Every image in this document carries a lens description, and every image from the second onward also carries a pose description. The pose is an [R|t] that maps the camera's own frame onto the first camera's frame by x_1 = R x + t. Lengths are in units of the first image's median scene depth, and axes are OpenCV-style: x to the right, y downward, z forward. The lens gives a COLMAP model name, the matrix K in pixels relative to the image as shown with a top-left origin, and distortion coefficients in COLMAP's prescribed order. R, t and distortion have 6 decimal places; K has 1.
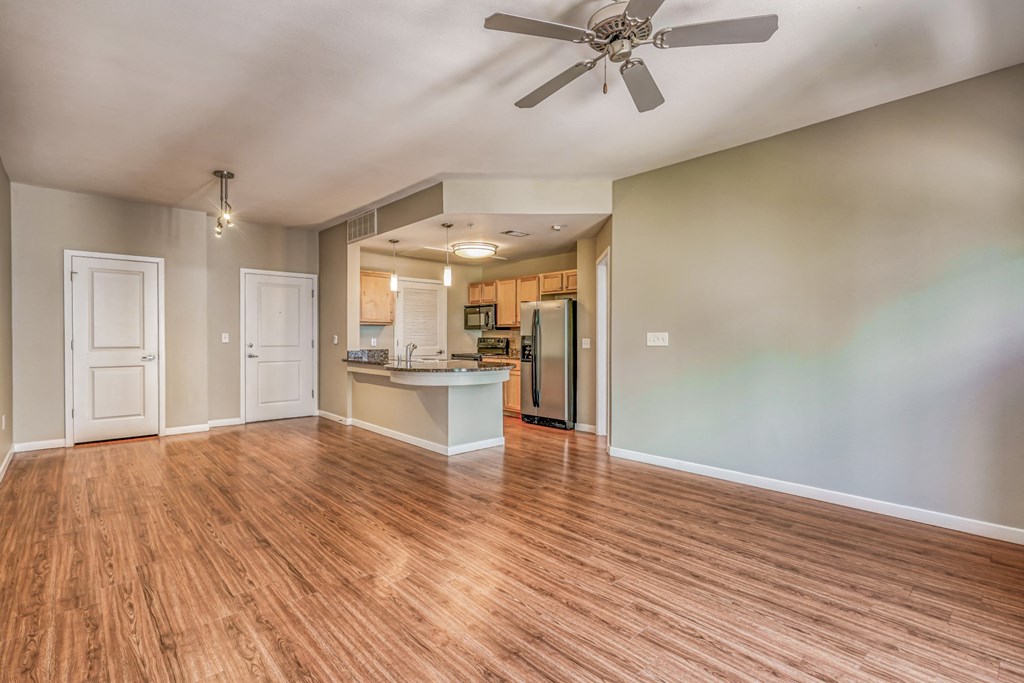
lens RADIAL K [[505.1, 0, 512.0], [0, 505.1, 341.5], [0, 0, 1]] dist [0.000605, 0.000112]
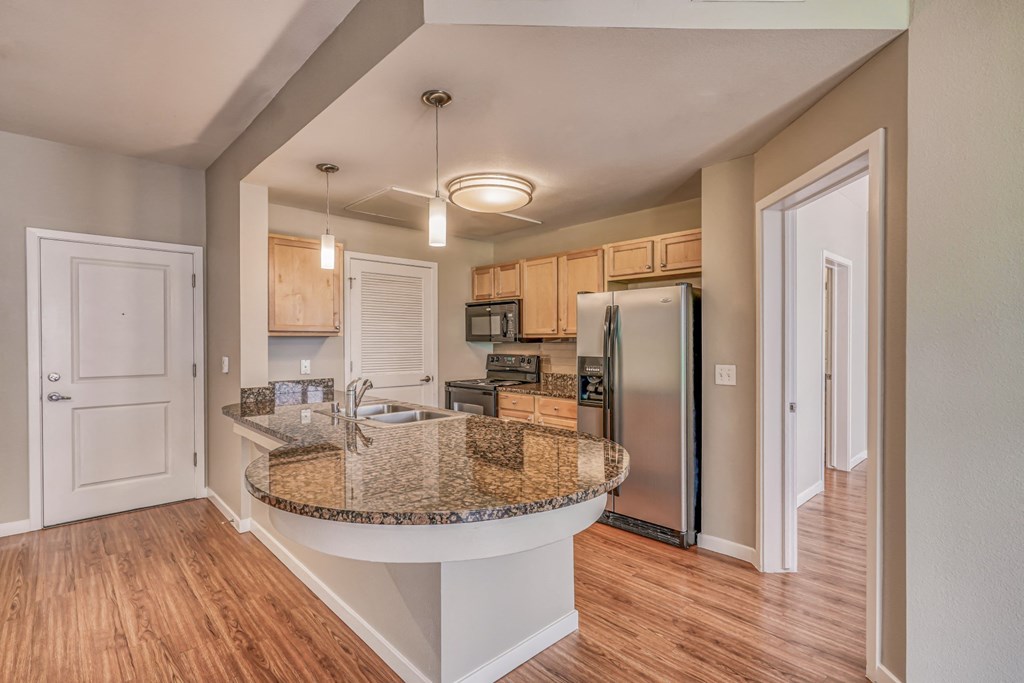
lens RADIAL K [[472.3, 0, 539.1], [0, 472.3, 341.8], [0, 0, 1]] dist [0.001441, 0.000464]
pose [[0.996608, -0.005959, 0.082078, -0.058634], [0.006312, 0.999972, -0.004044, -0.023079], [-0.082052, 0.004549, 0.996618, 0.463261]]
